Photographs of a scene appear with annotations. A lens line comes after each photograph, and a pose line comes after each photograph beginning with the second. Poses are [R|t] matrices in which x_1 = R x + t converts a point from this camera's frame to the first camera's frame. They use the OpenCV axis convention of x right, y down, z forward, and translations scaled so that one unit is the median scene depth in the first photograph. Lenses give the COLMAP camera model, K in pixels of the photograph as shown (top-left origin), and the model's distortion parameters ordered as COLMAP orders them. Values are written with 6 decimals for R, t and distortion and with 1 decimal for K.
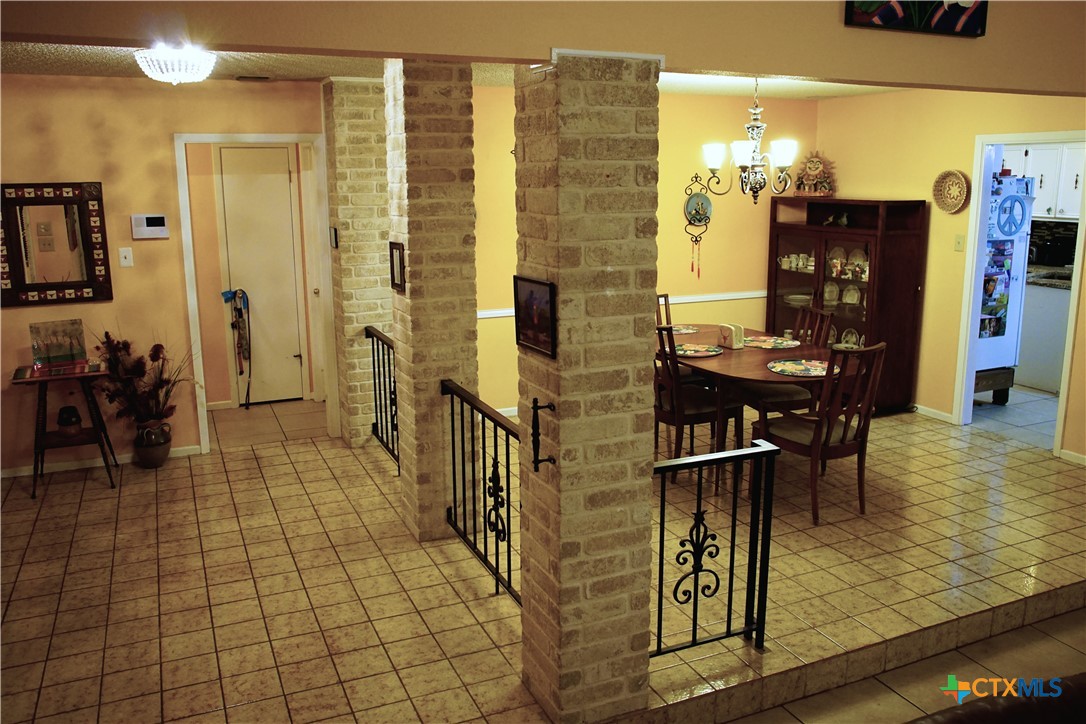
lens RADIAL K [[879.7, 0, 549.3], [0, 879.7, 353.8], [0, 0, 1]] dist [-0.094373, 0.093616]
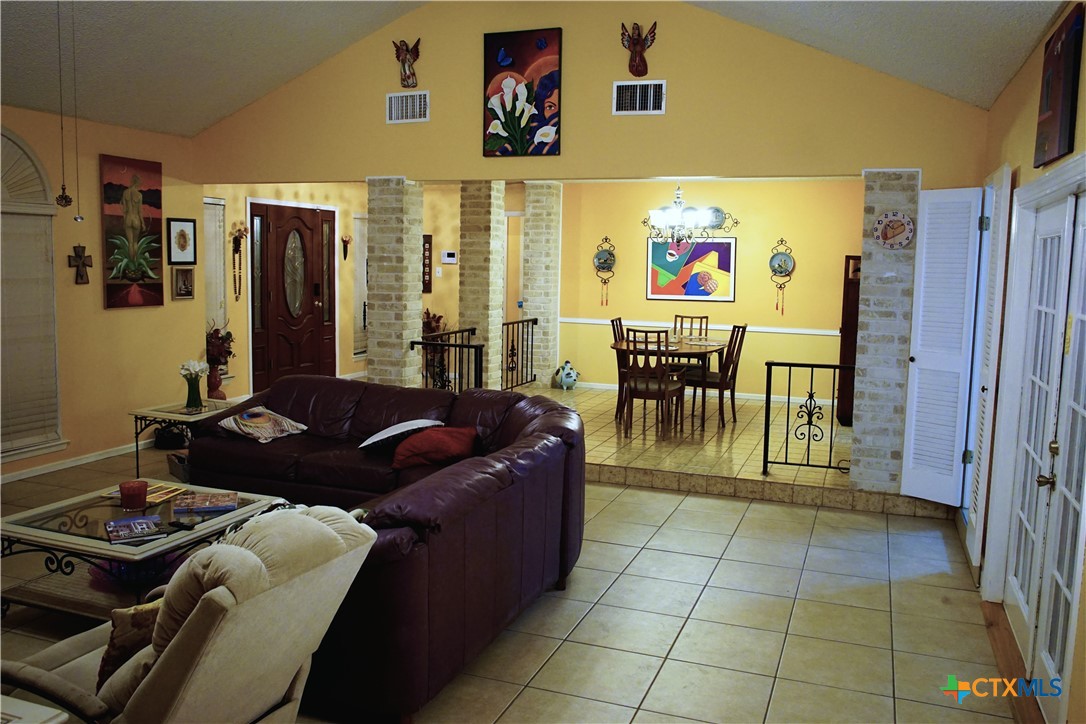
lens RADIAL K [[879.7, 0, 549.3], [0, 879.7, 353.8], [0, 0, 1]] dist [-0.094373, 0.093616]
pose [[0.711808, 0.096025, -0.695779, 1.454627], [-0.166122, 0.985521, -0.033936, 0.131178], [0.682446, 0.139740, 0.717454, -0.338608]]
